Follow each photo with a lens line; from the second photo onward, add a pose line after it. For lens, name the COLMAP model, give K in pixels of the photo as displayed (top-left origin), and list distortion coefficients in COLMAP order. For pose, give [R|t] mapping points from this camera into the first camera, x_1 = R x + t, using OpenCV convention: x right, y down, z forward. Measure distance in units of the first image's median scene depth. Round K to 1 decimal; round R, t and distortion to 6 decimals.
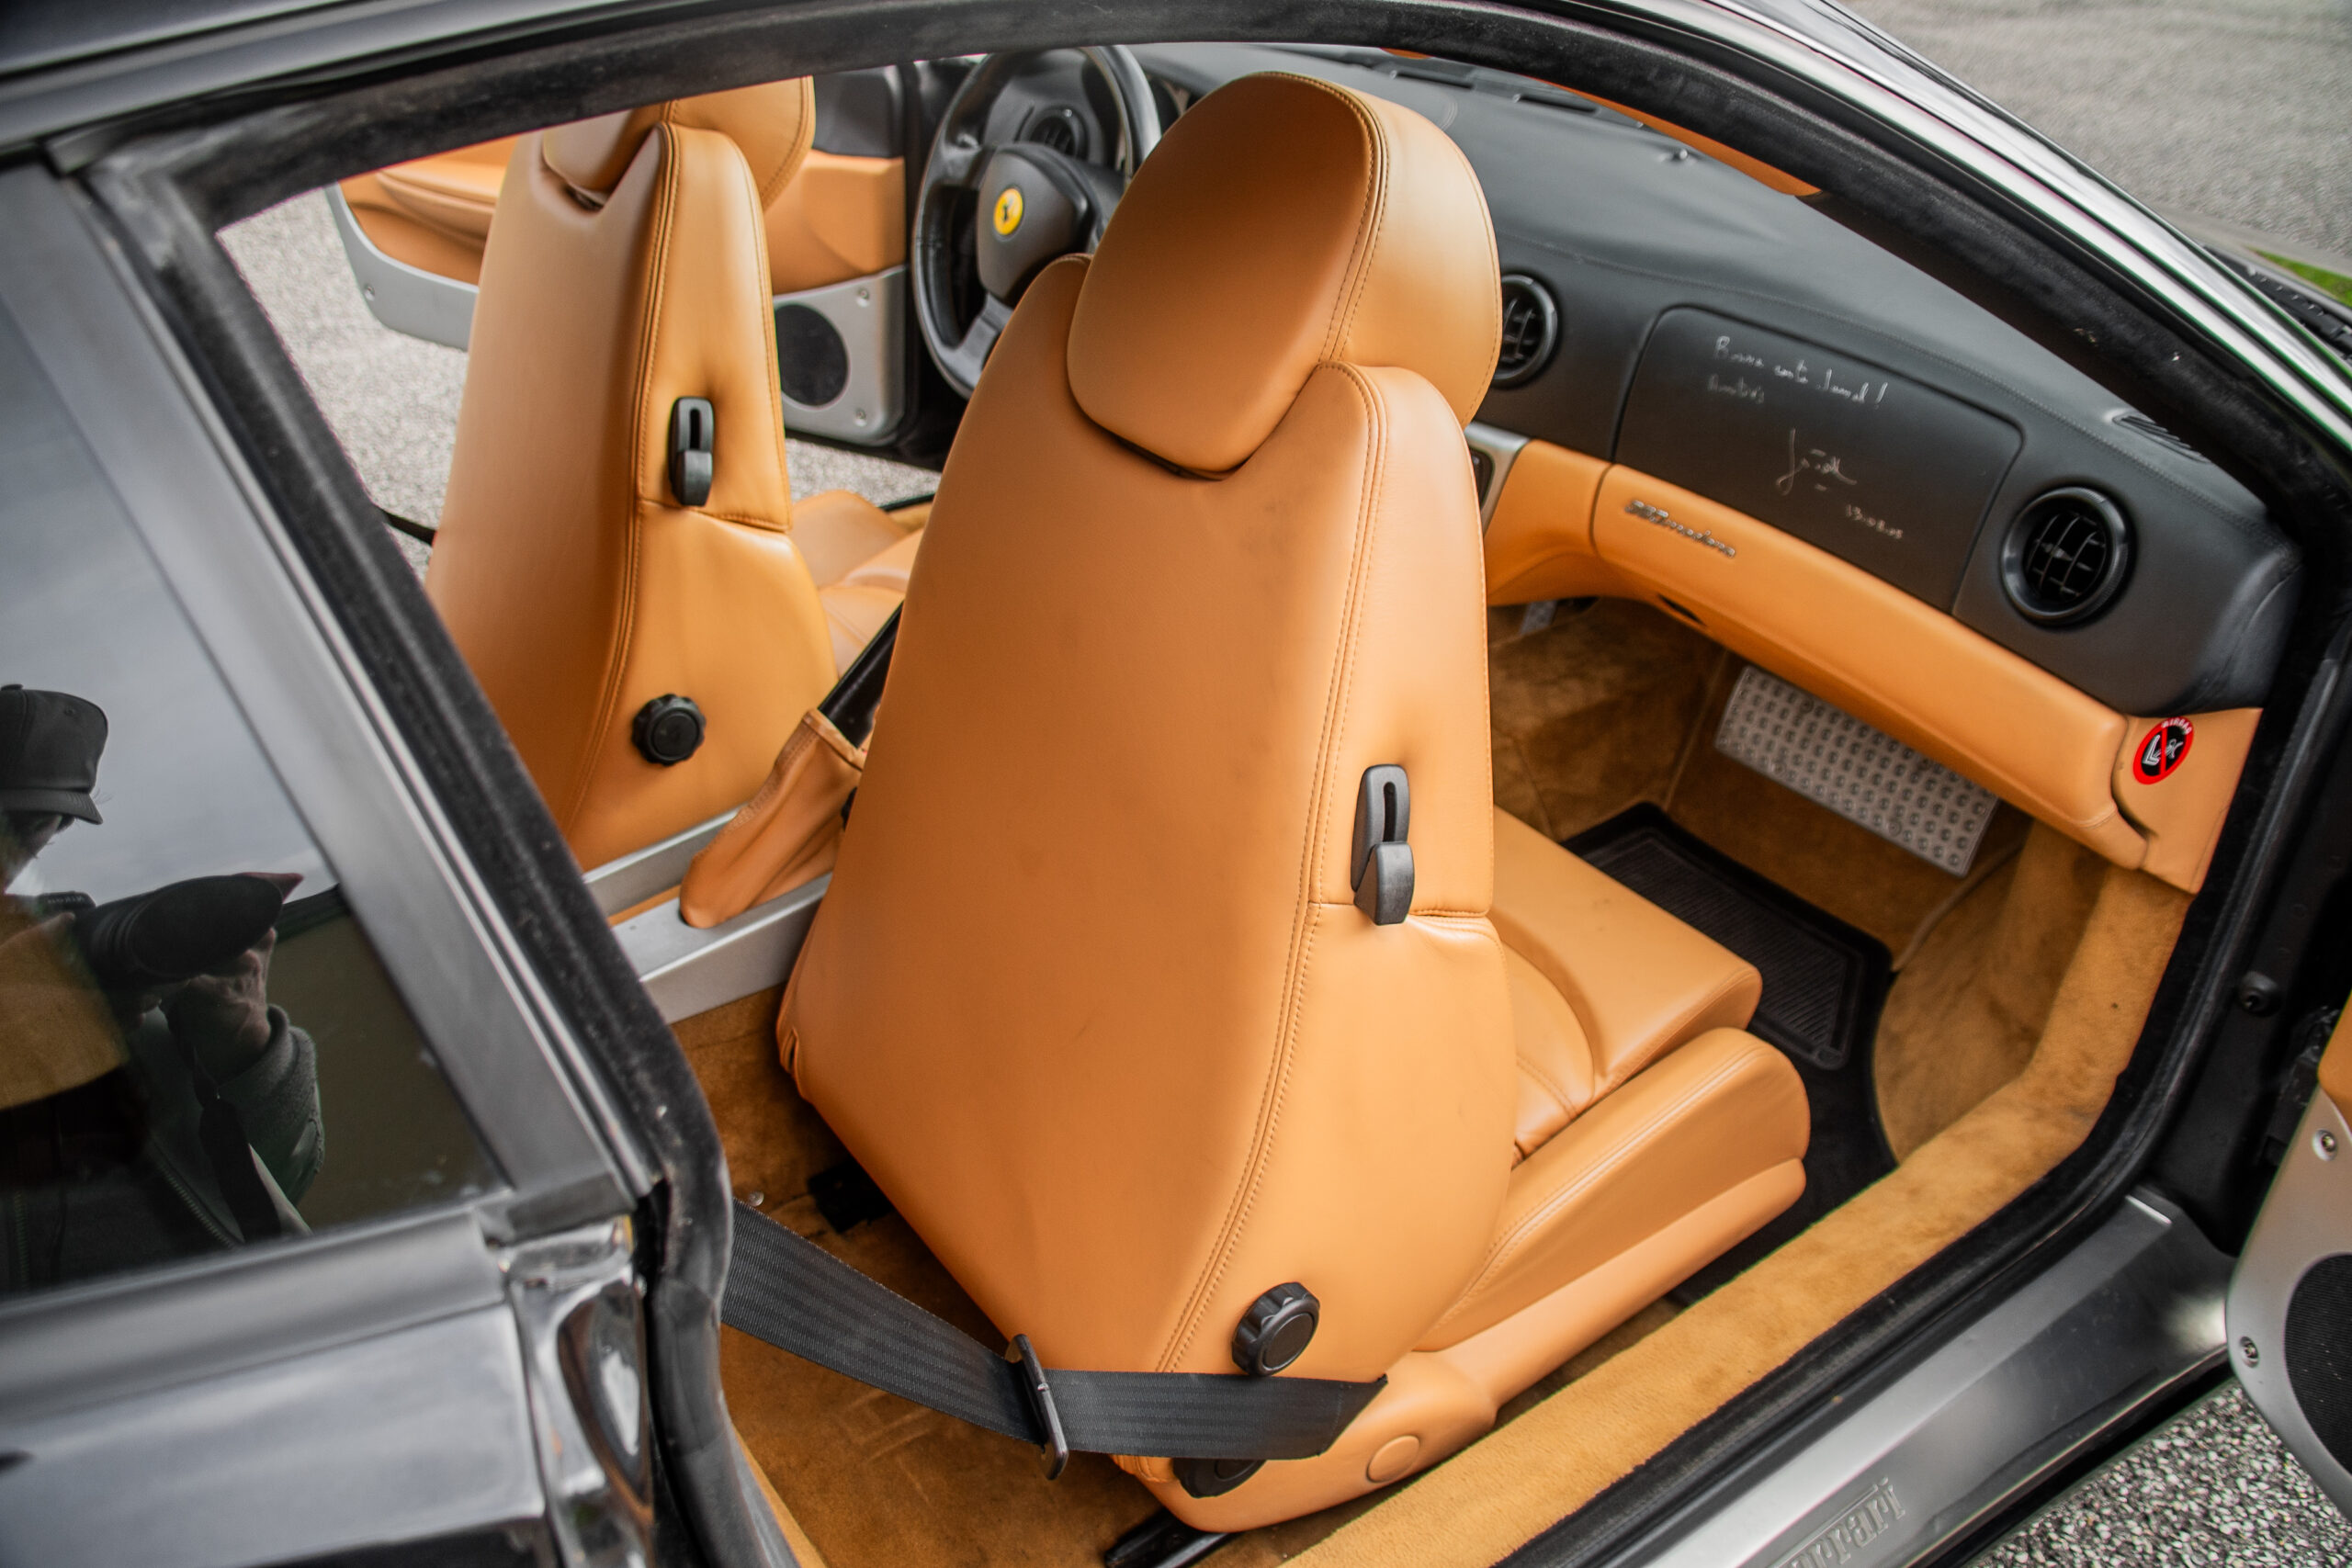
lens RADIAL K [[2040.0, 0, 1176.0], [0, 2040.0, 784.0], [0, 0, 1]] dist [-0.005260, -0.002798]
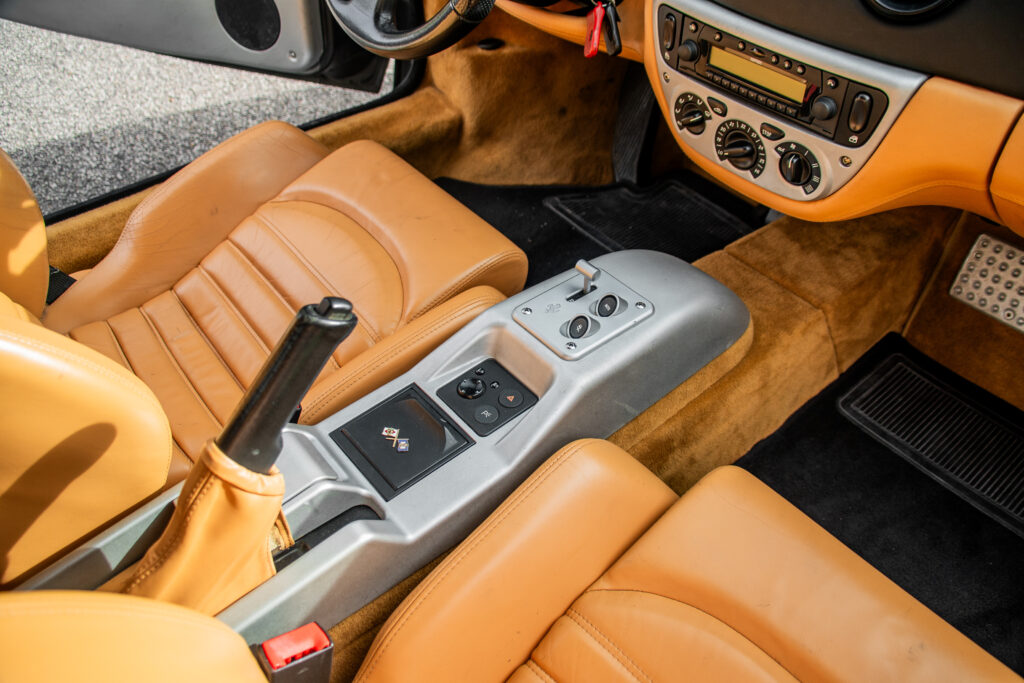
lens RADIAL K [[854.2, 0, 512.0], [0, 854.2, 341.5], [0, 0, 1]] dist [-0.047708, 0.013480]
pose [[0.997850, -0.054311, 0.036682, -0.043265], [0.047144, 0.983632, 0.173913, -0.095496], [-0.045527, -0.171810, 0.984078, 0.457011]]
